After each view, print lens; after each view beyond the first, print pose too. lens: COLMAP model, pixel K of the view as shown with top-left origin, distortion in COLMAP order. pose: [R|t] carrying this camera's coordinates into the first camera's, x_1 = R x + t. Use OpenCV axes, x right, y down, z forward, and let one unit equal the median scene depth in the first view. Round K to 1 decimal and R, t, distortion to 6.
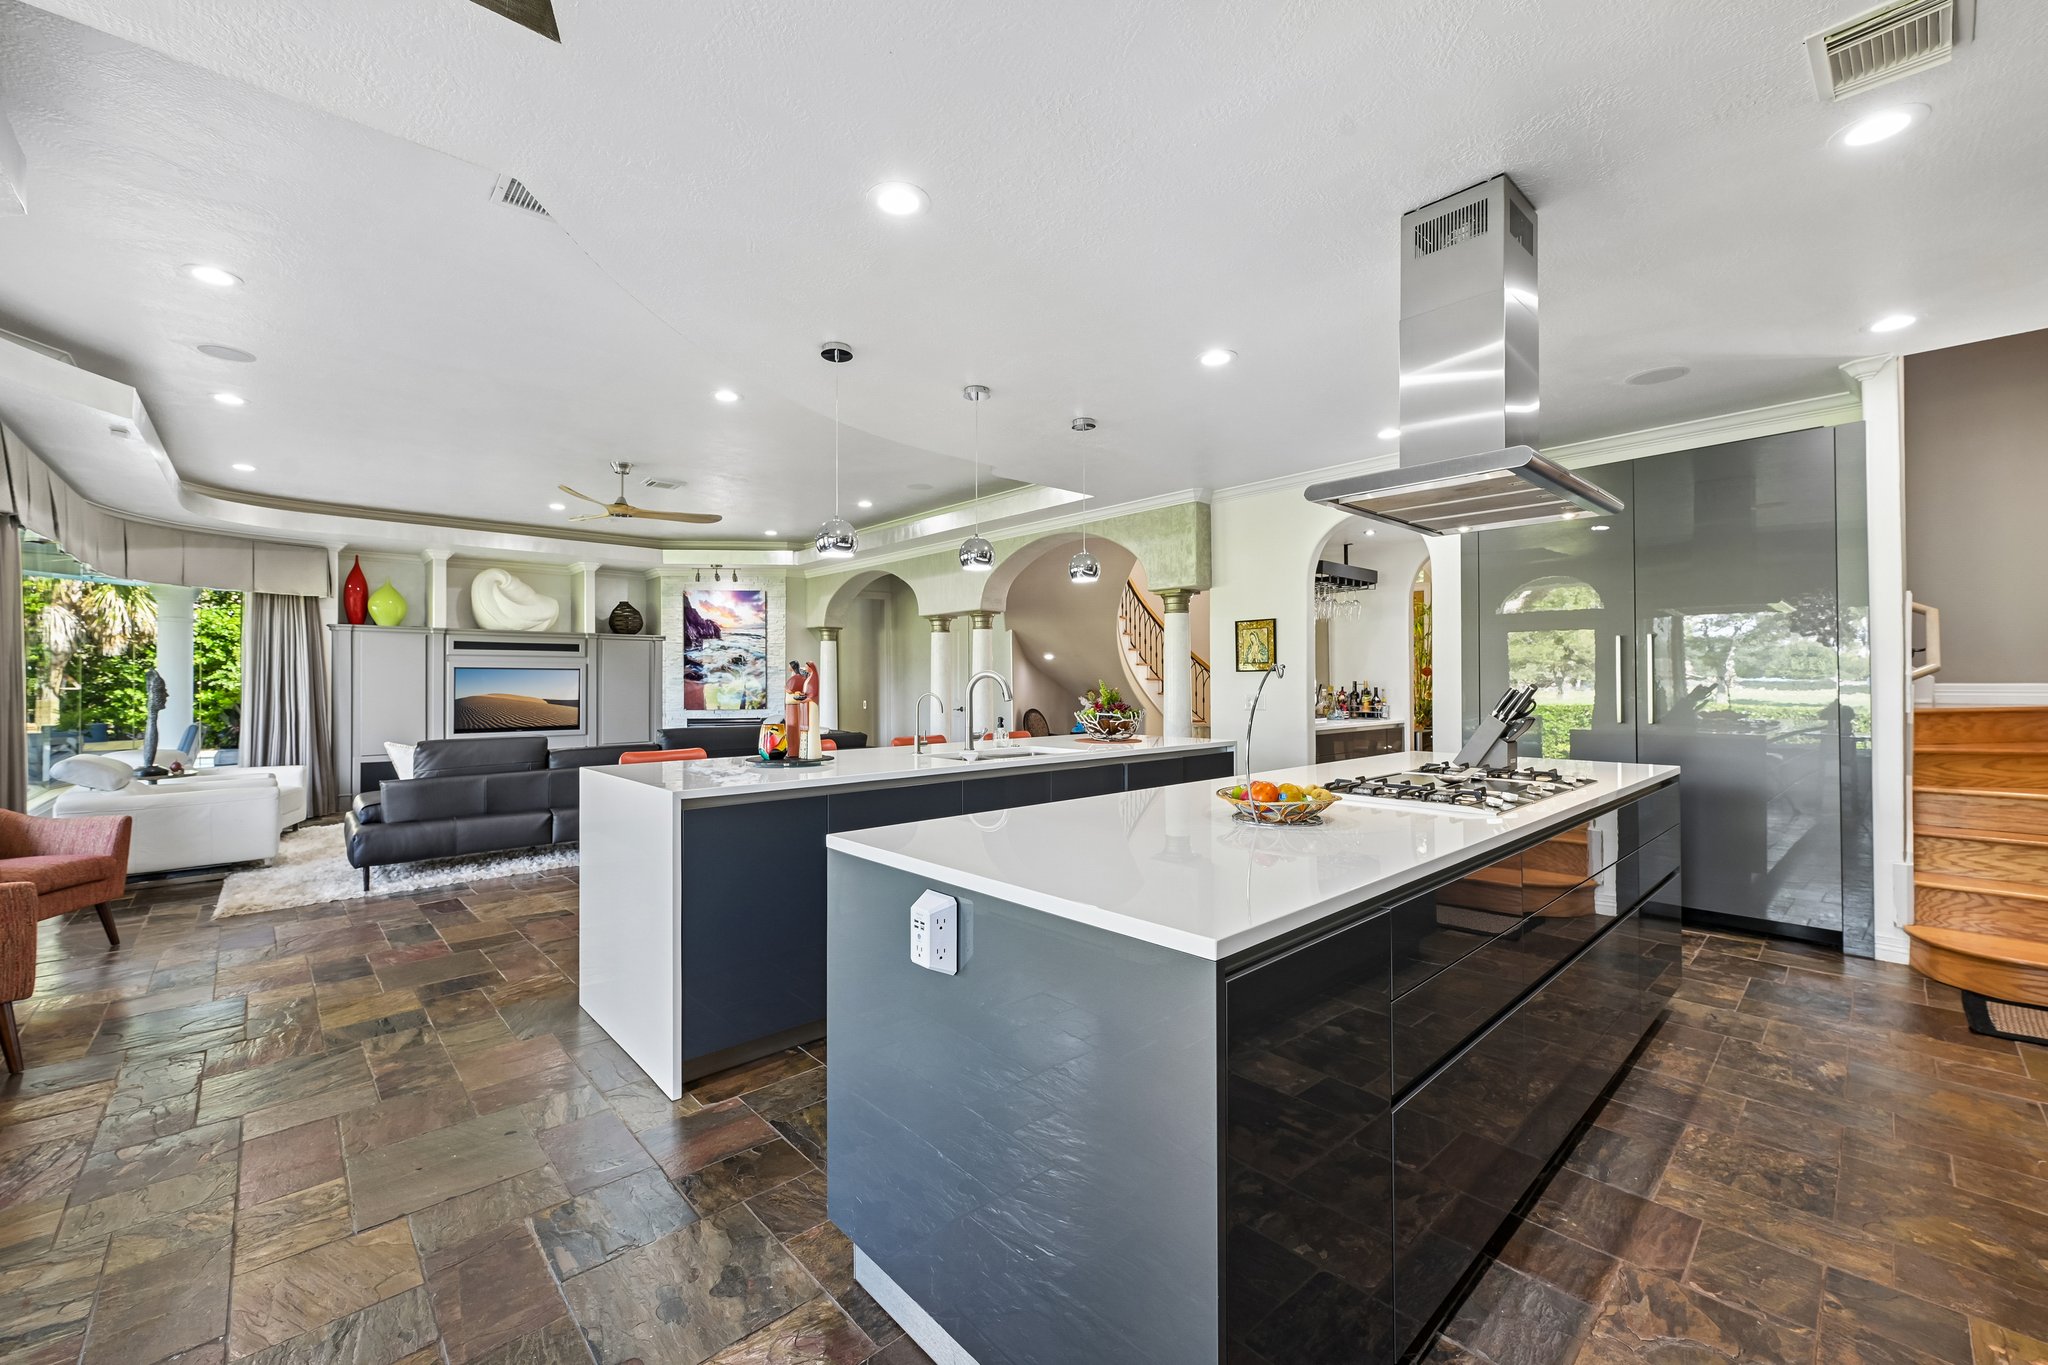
lens RADIAL K [[812.9, 0, 1025.9], [0, 812.9, 671.9], [0, 0, 1]] dist [-0.000840, 0.000117]
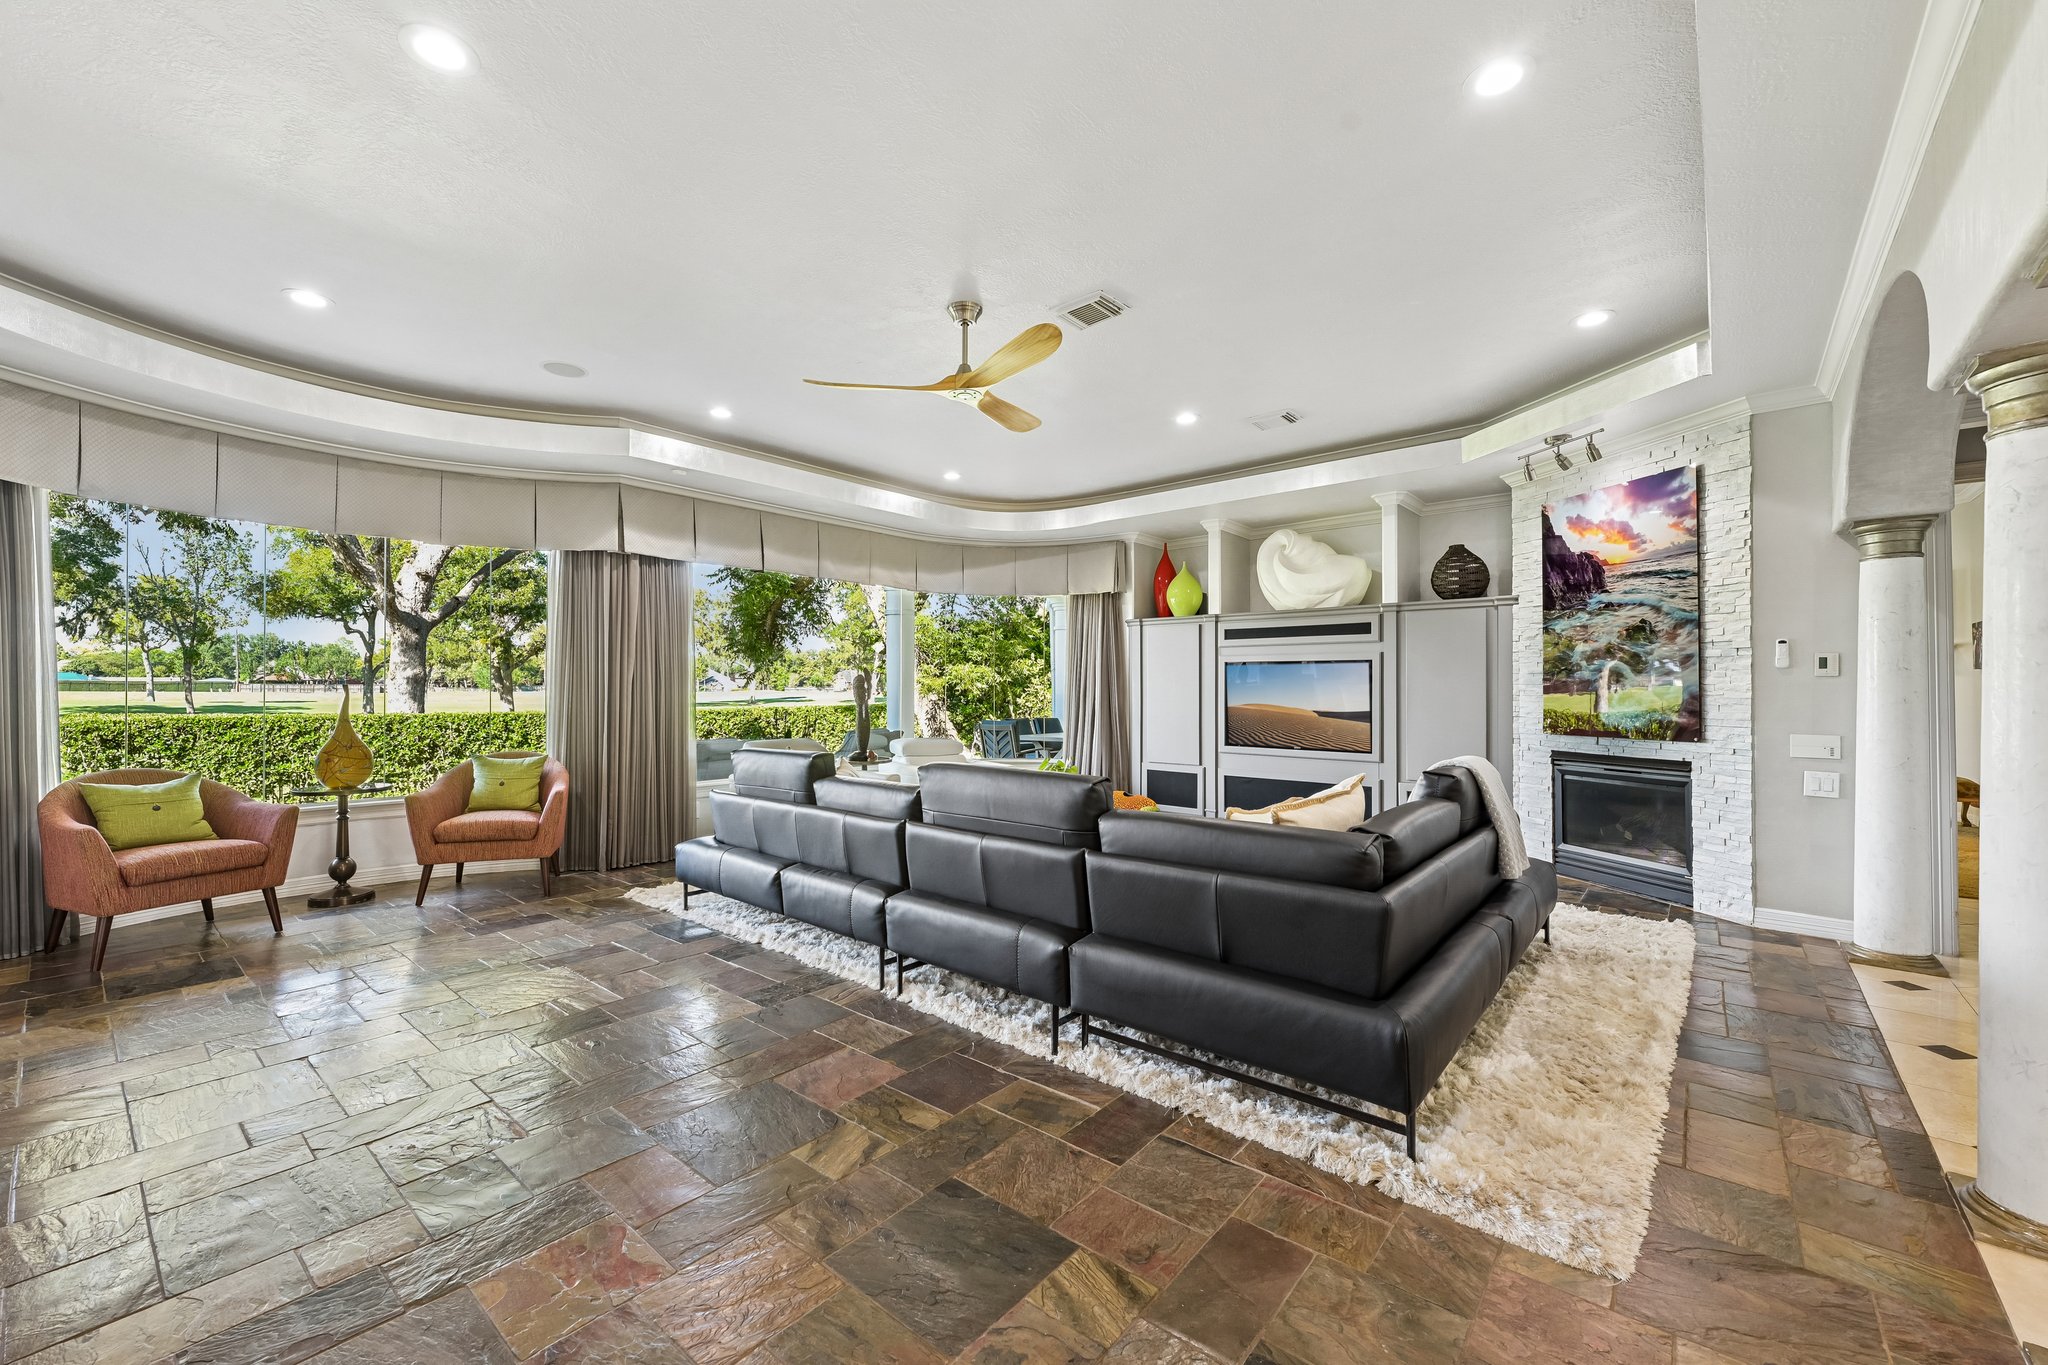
lens RADIAL K [[812.9, 0, 1031.9], [0, 812.9, 684.8], [0, 0, 1]] dist [-0.000840, 0.000117]
pose [[0.118910, -0.000576, -0.992905, 0.069135], [0.010515, 0.999944, 0.000679, 0.013627], [0.992849, -0.010521, 0.118910, 0.706468]]
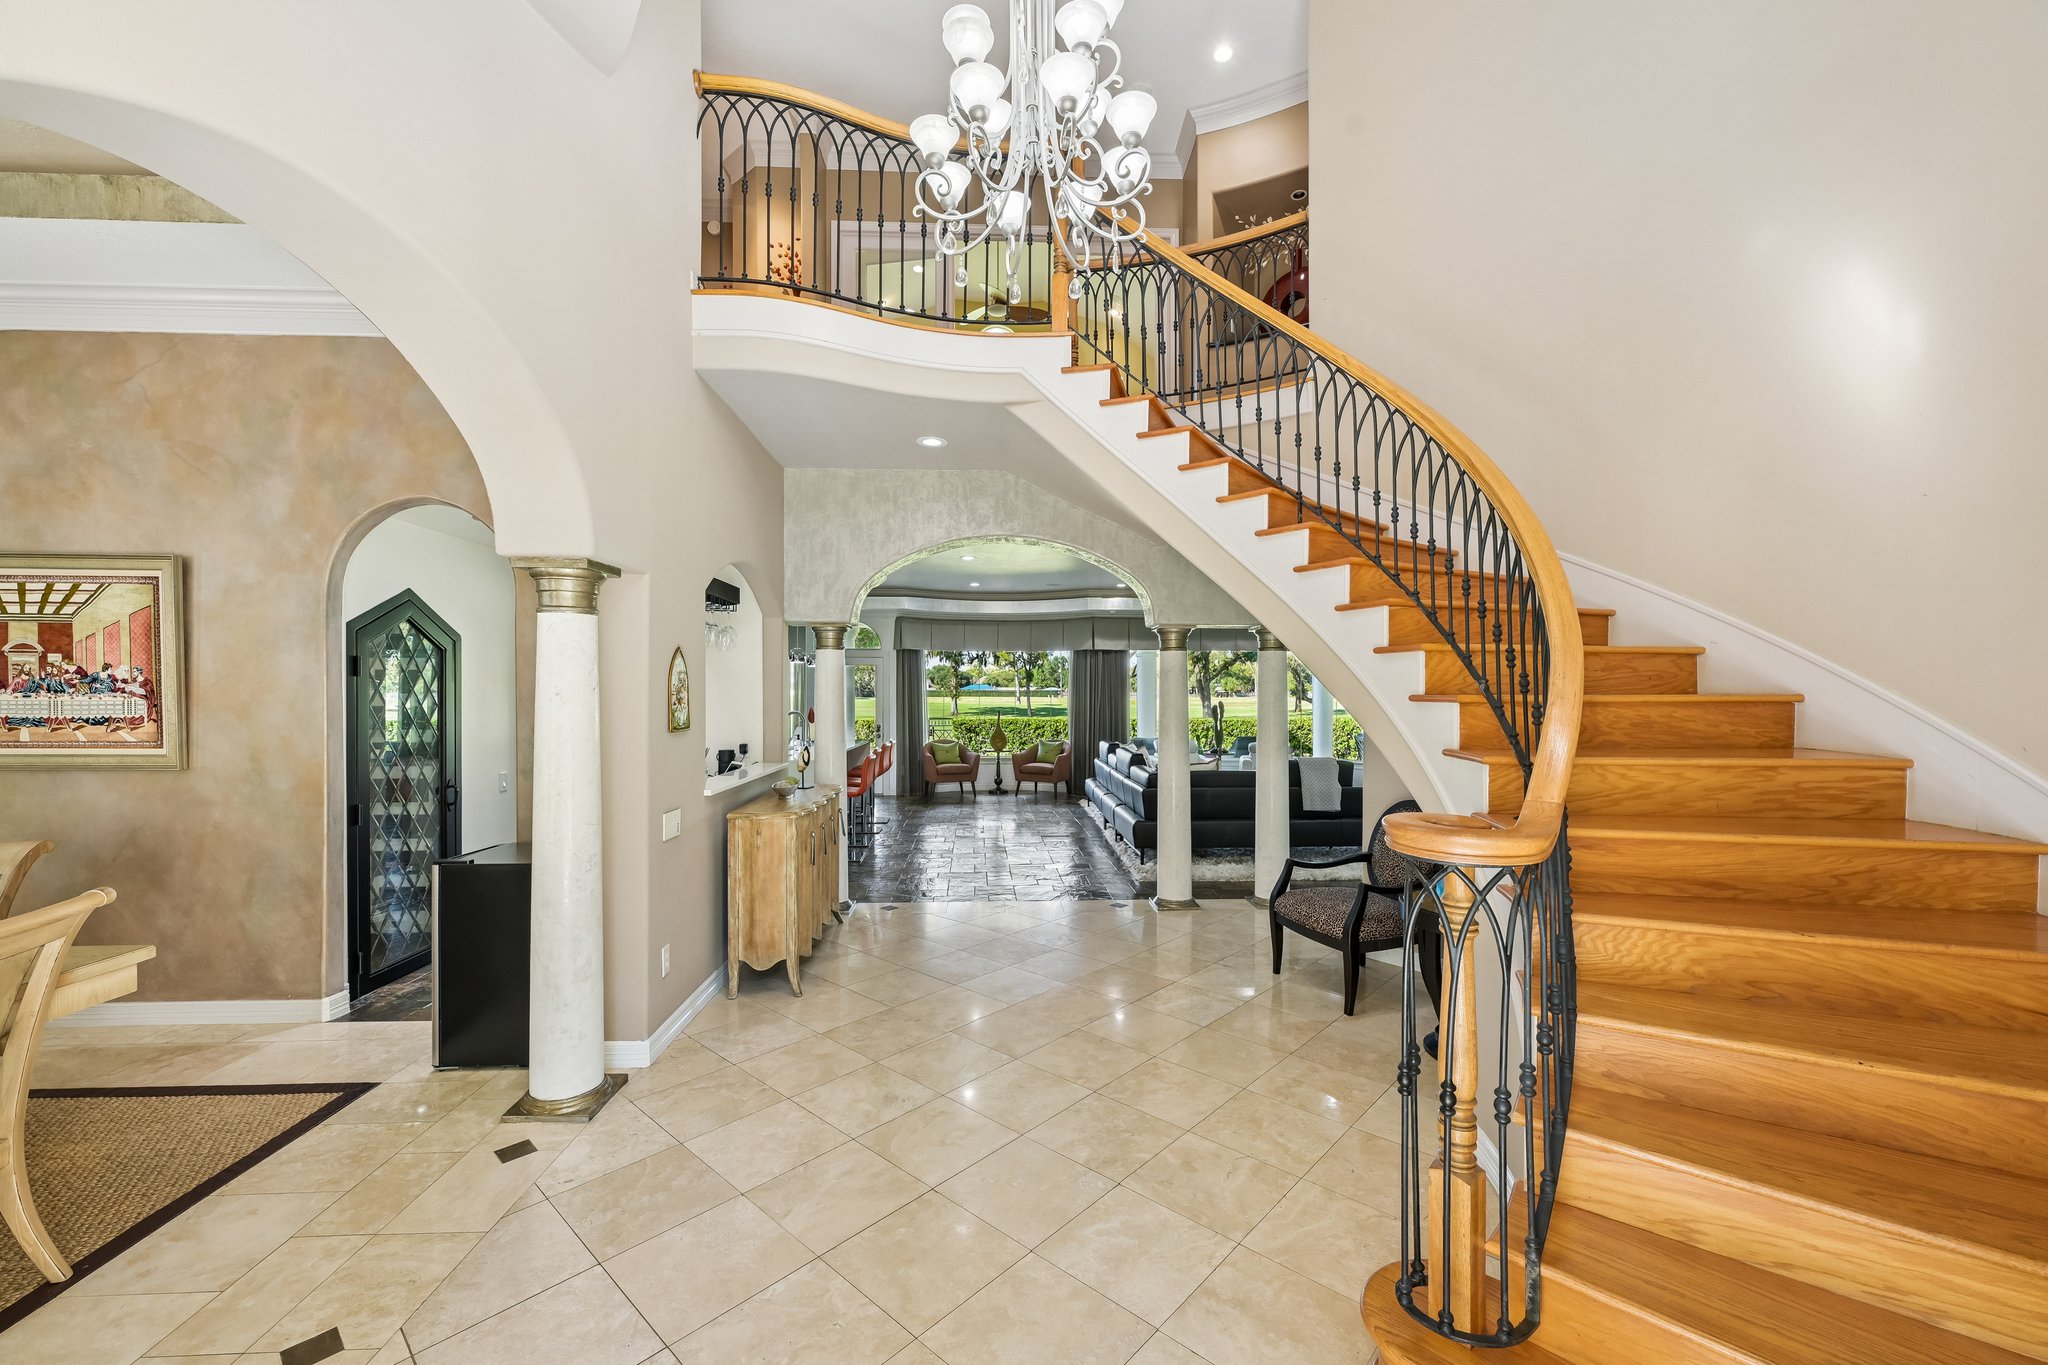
lens RADIAL K [[812.9, 0, 1032.0], [0, 812.9, 693.8], [0, 0, 1]] dist [-0.000840, 0.000117]
pose [[-0.642334, 0.003525, -0.766417, 0.520489], [0.010147, 0.999941, -0.003906, -0.013393], [0.766357, -0.010286, -0.642332, 1.262379]]
